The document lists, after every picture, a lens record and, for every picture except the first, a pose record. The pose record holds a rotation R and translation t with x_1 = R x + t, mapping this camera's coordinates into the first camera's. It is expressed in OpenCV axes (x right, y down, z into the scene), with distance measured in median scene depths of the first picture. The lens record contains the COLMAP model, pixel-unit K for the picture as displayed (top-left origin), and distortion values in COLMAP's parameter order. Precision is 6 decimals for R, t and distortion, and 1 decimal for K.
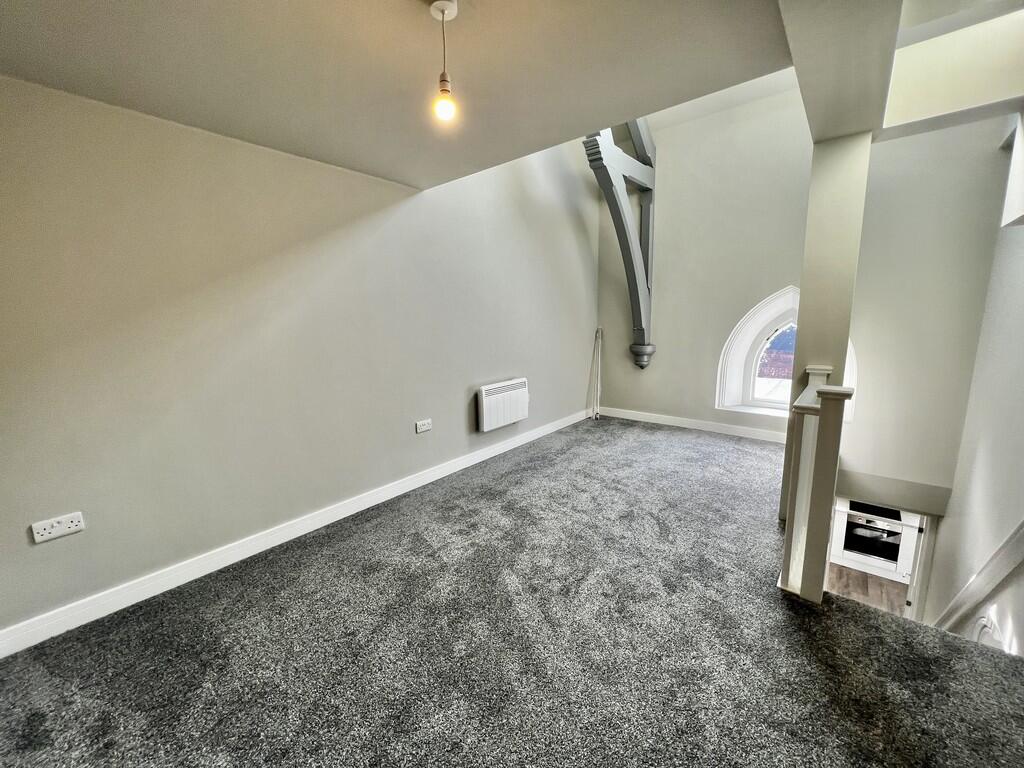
lens RADIAL K [[409.1, 0, 512.0], [0, 409.1, 384.0], [0, 0, 1]] dist [-0.001120, -0.000019]
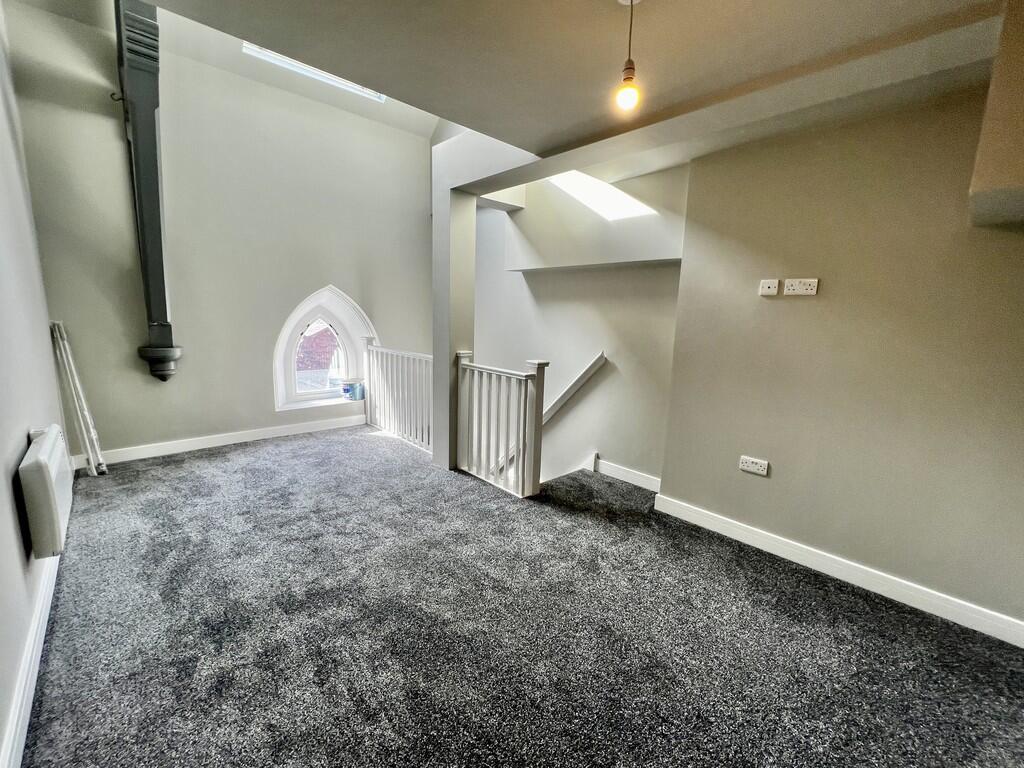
lens RADIAL K [[421.5, 0, 512.0], [0, 421.5, 384.0], [0, 0, 1]] dist [0.001675, 0.000333]
pose [[0.125567, -0.141293, 0.981972, -0.421876], [0.130448, 0.983564, 0.124841, -0.058092], [-0.983472, 0.112420, 0.141934, 0.401613]]
